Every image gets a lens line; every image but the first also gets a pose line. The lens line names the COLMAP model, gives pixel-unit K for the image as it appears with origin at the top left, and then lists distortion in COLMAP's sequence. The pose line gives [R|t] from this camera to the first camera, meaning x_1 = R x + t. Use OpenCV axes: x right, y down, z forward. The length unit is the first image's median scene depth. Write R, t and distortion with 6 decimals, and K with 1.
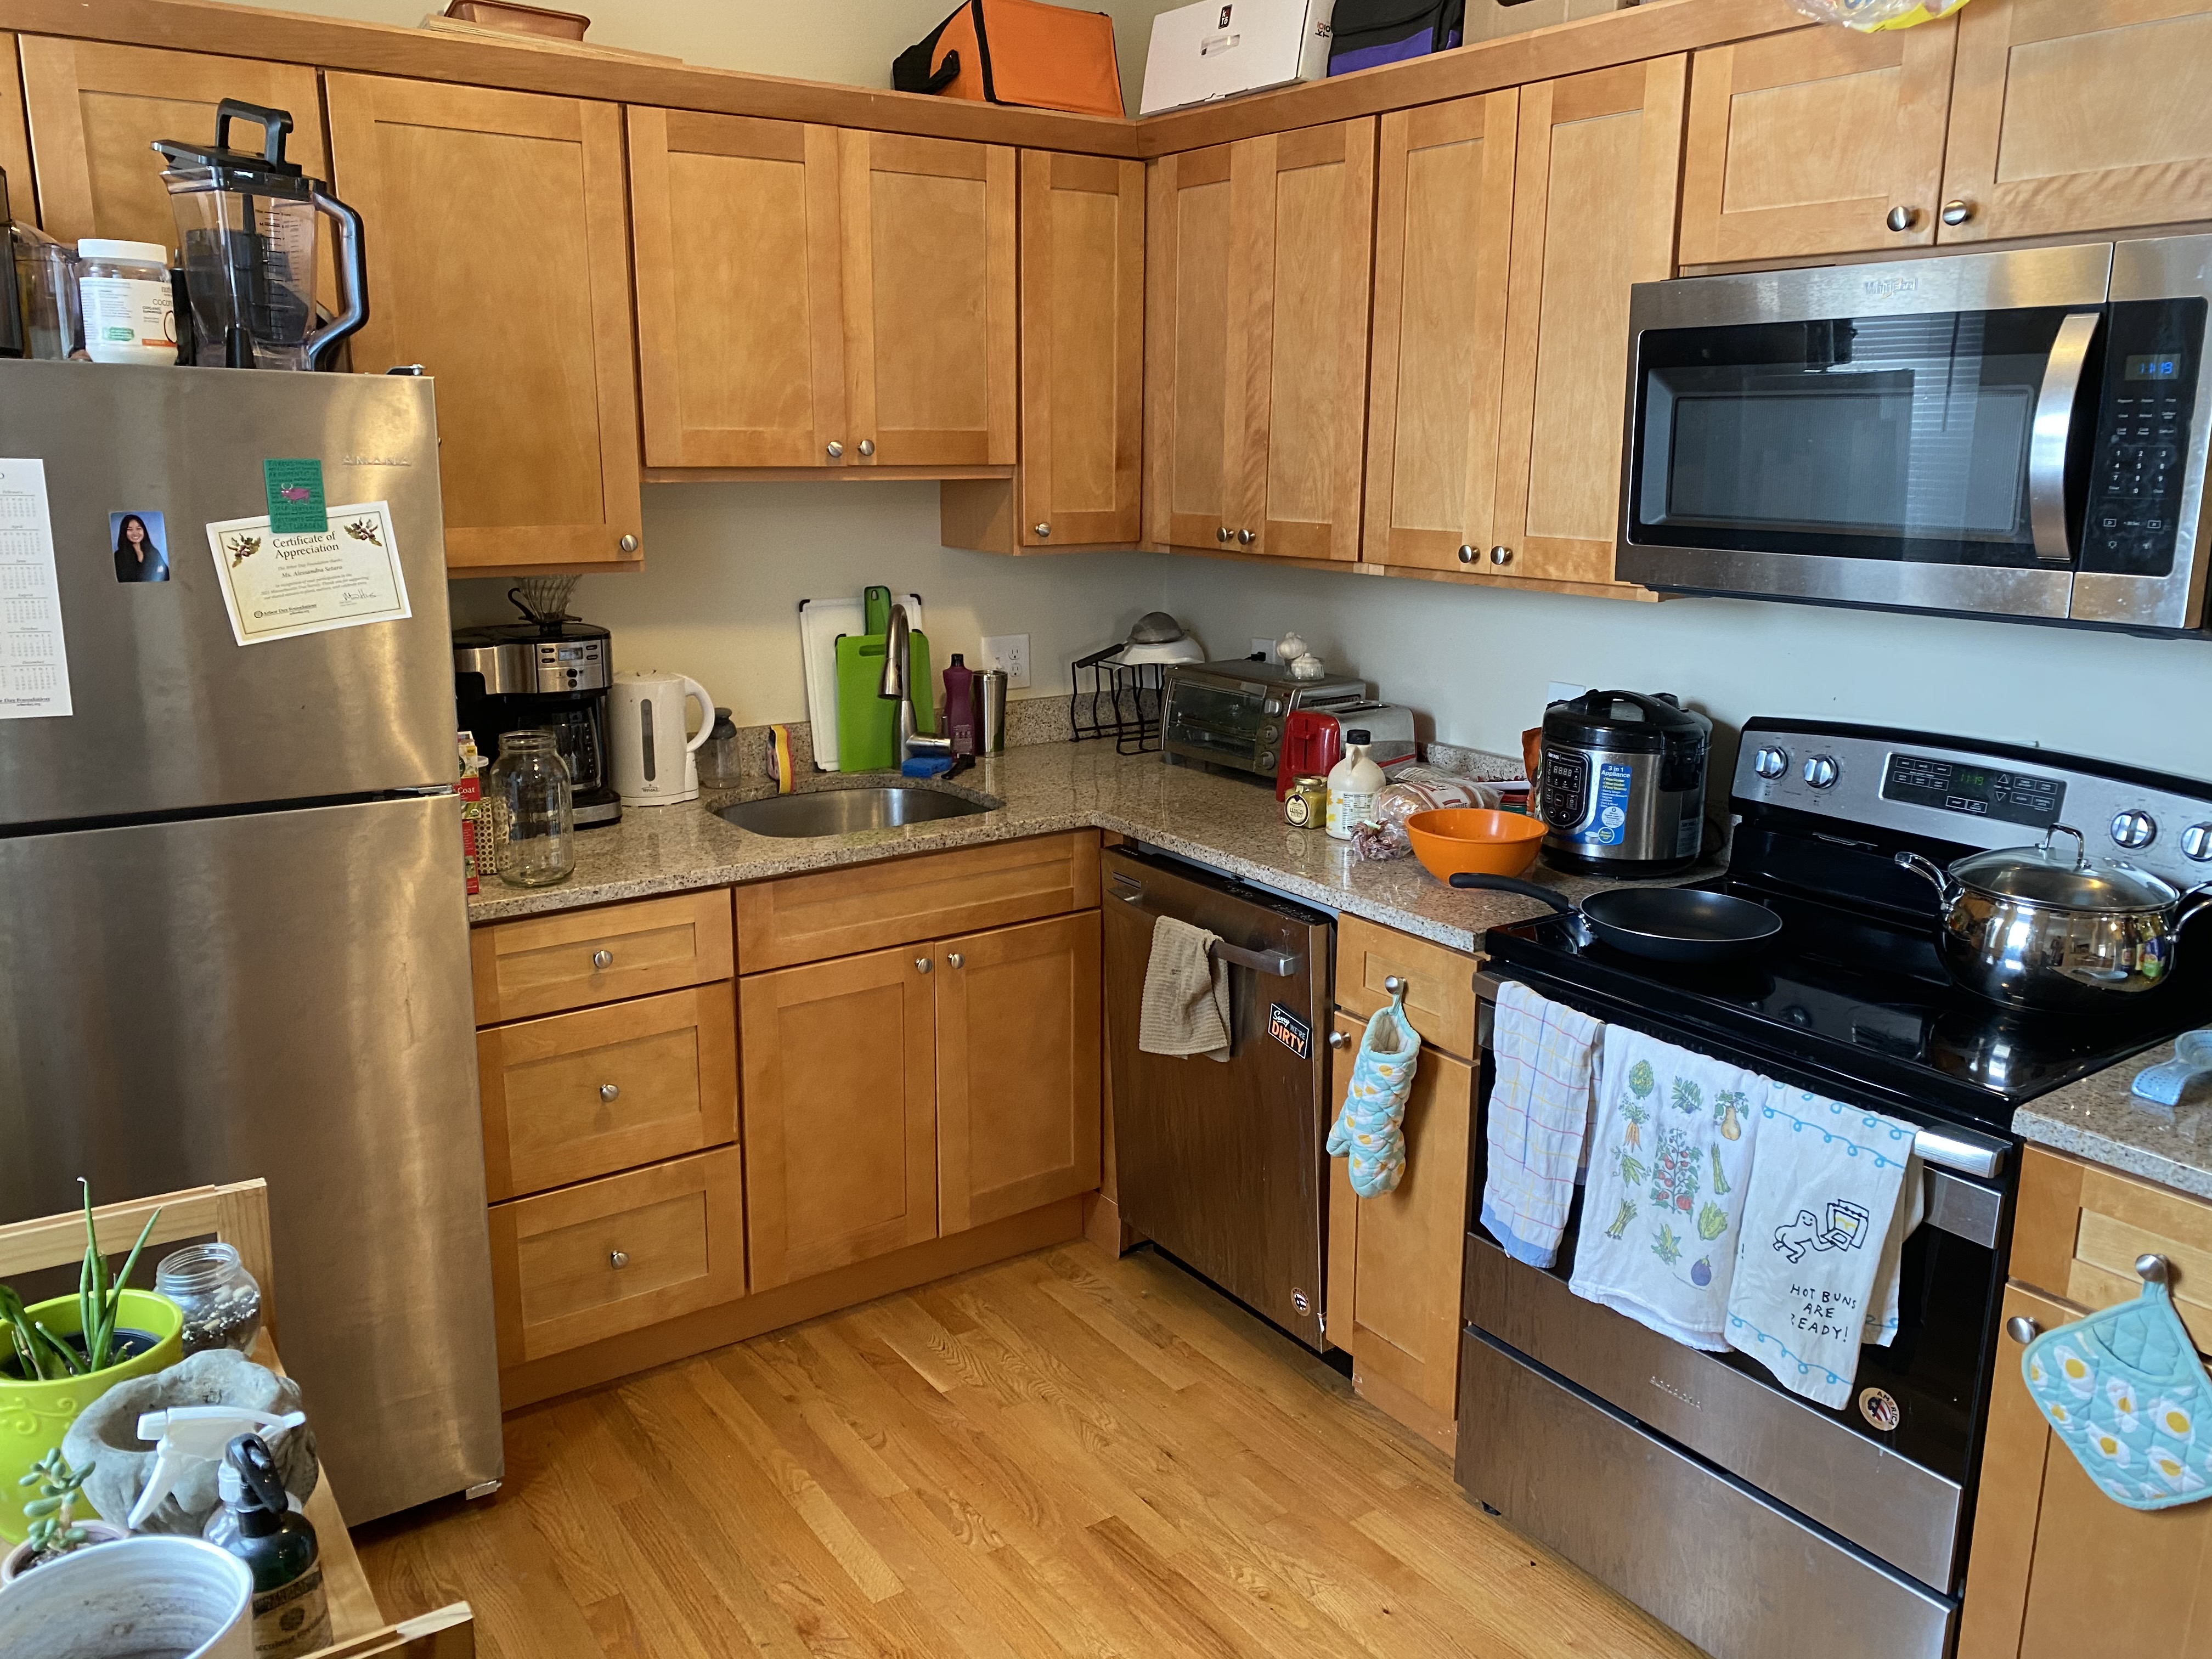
lens RADIAL K [[1707.0, 0, 1115.1], [0, 1707.0, 813.0], [0, 0, 1]] dist [-0.042439, 0.030554]
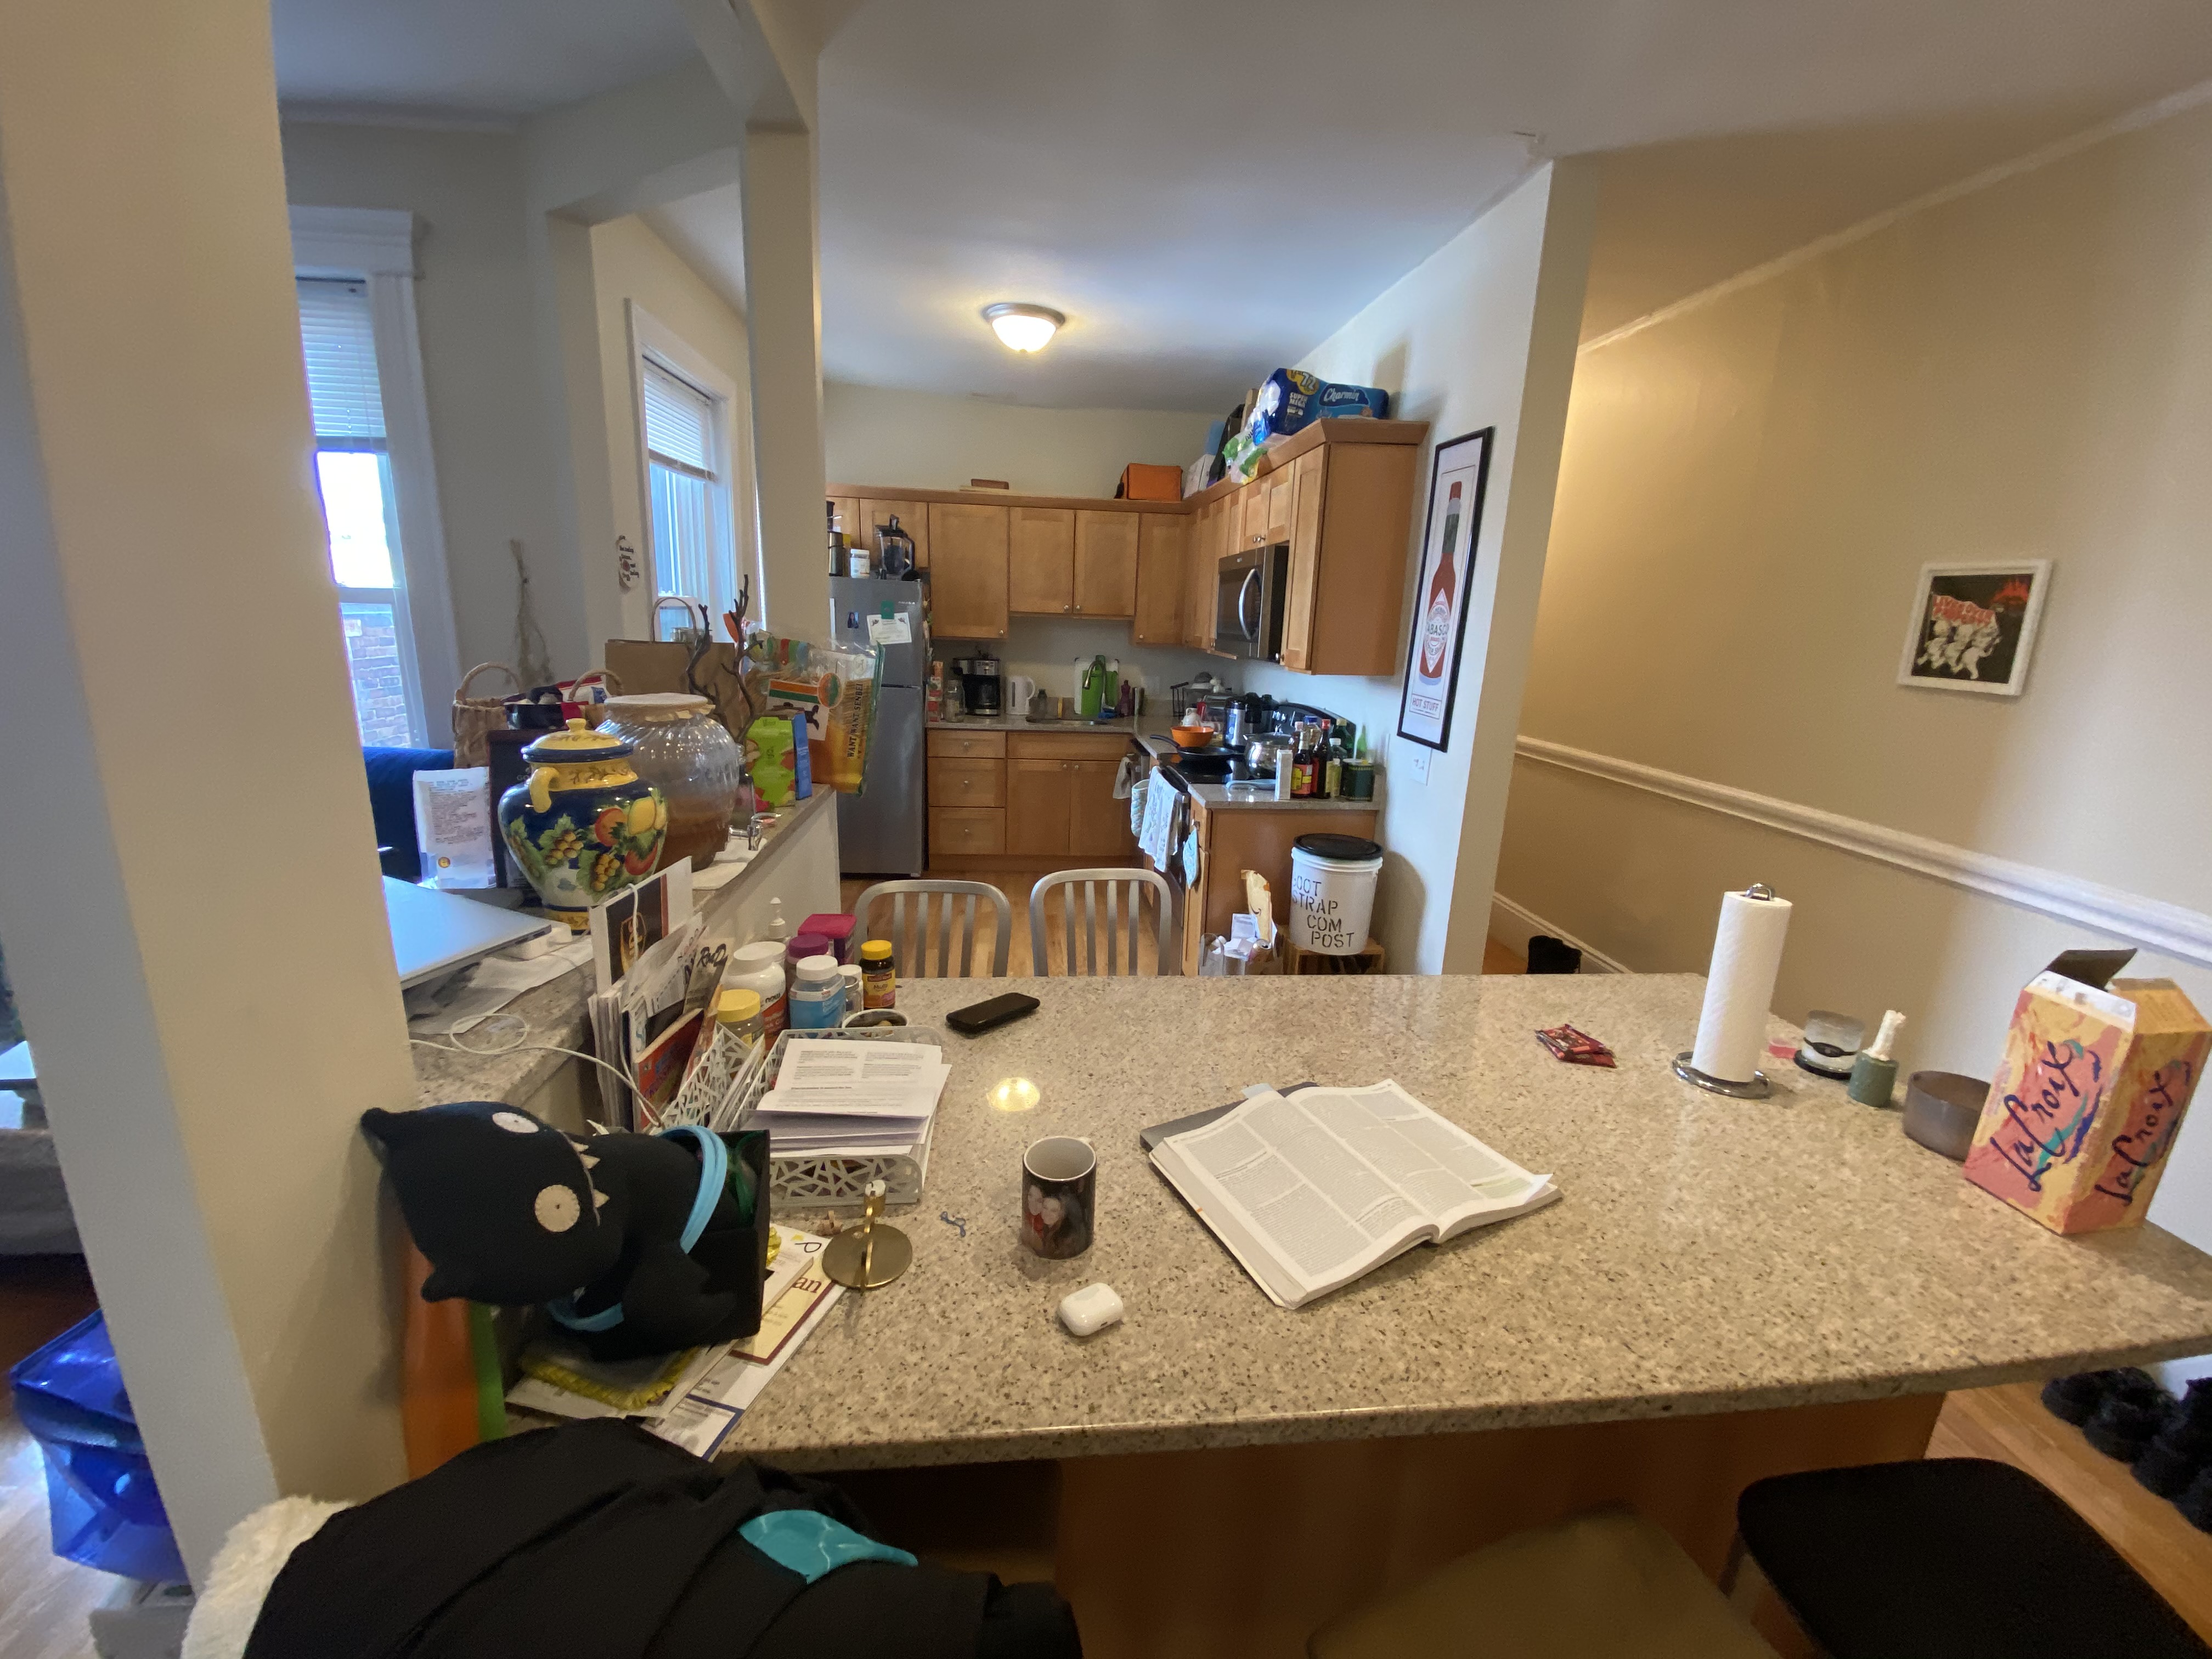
lens RADIAL K [[897.3, 0, 1098.9], [0, 897.3, 841.0], [0, 0, 1]] dist [-0.008651, -0.010711]
pose [[0.851856, 0.149607, -0.501955, 0.974381], [-0.145673, 0.988201, 0.047313, 0.164172], [0.503111, 0.032817, 0.863598, -0.533046]]
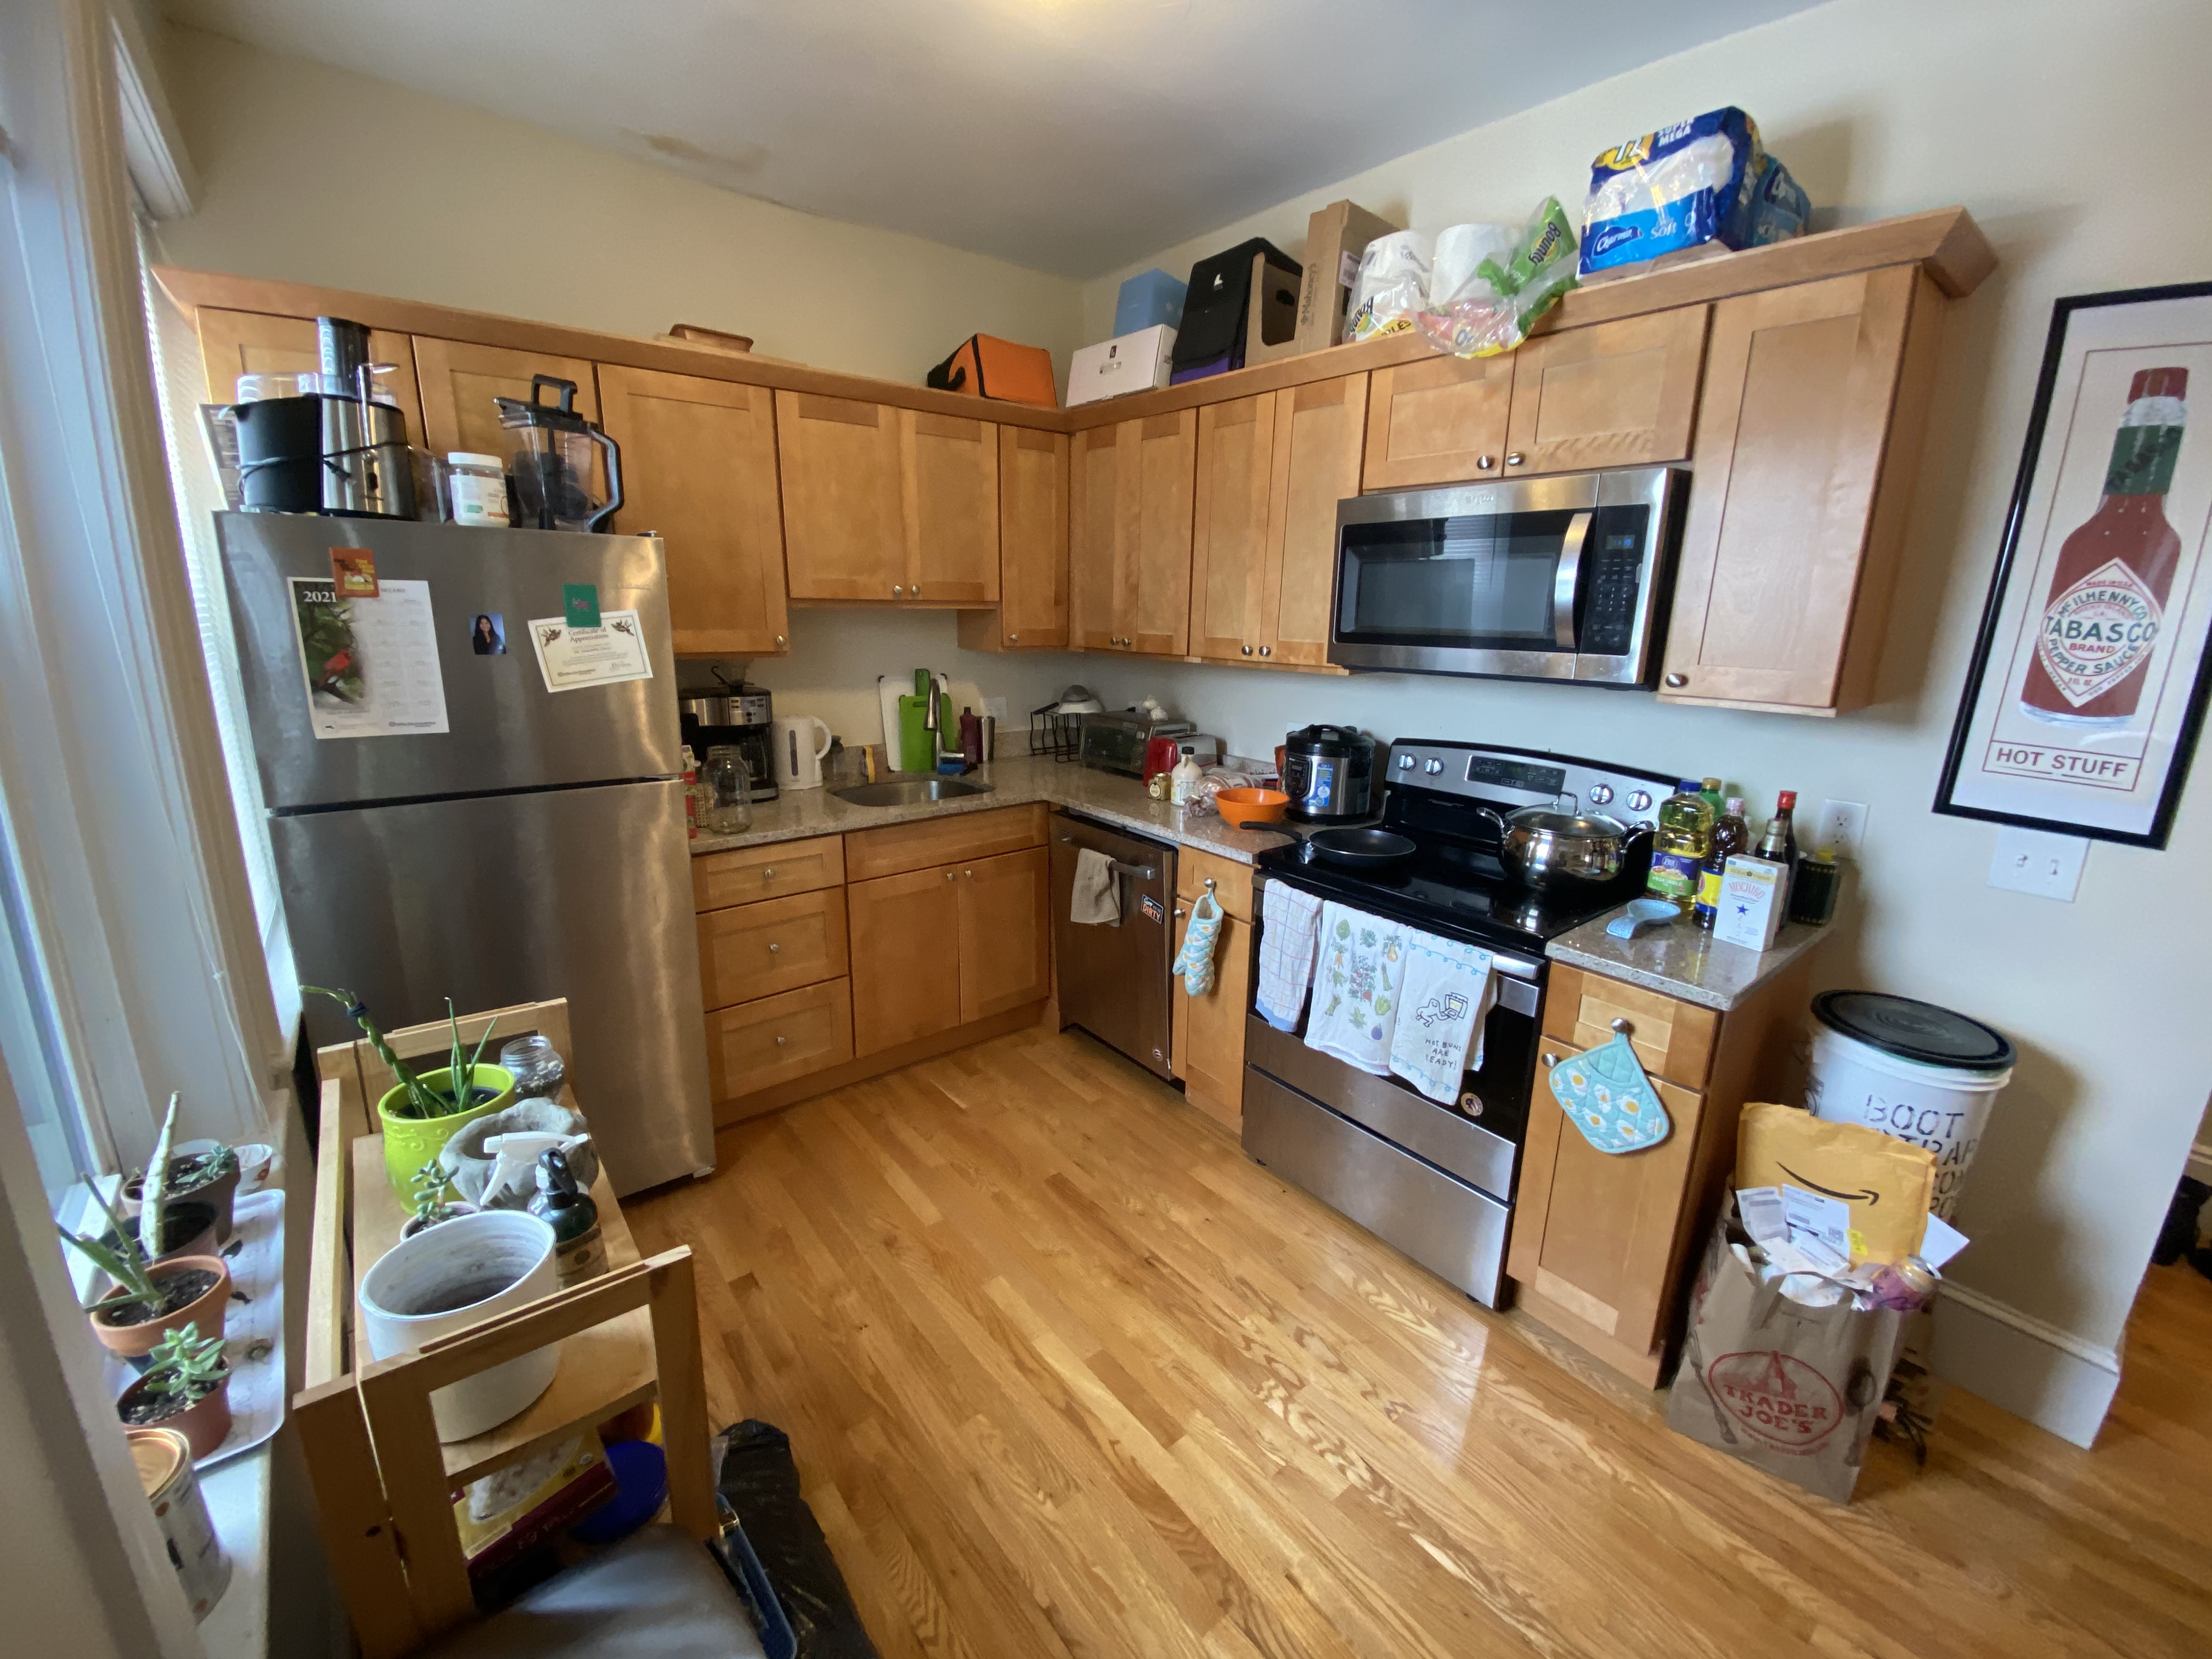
lens RADIAL K [[897.3, 0, 1112.3], [0, 897.3, 825.8], [0, 0, 1]] dist [-0.008651, -0.010711]
pose [[0.997387, -0.007542, 0.071844, -0.010198], [0.005643, 0.999630, 0.026594, 0.012812], [-0.072018, -0.026119, 0.997061, 0.039087]]
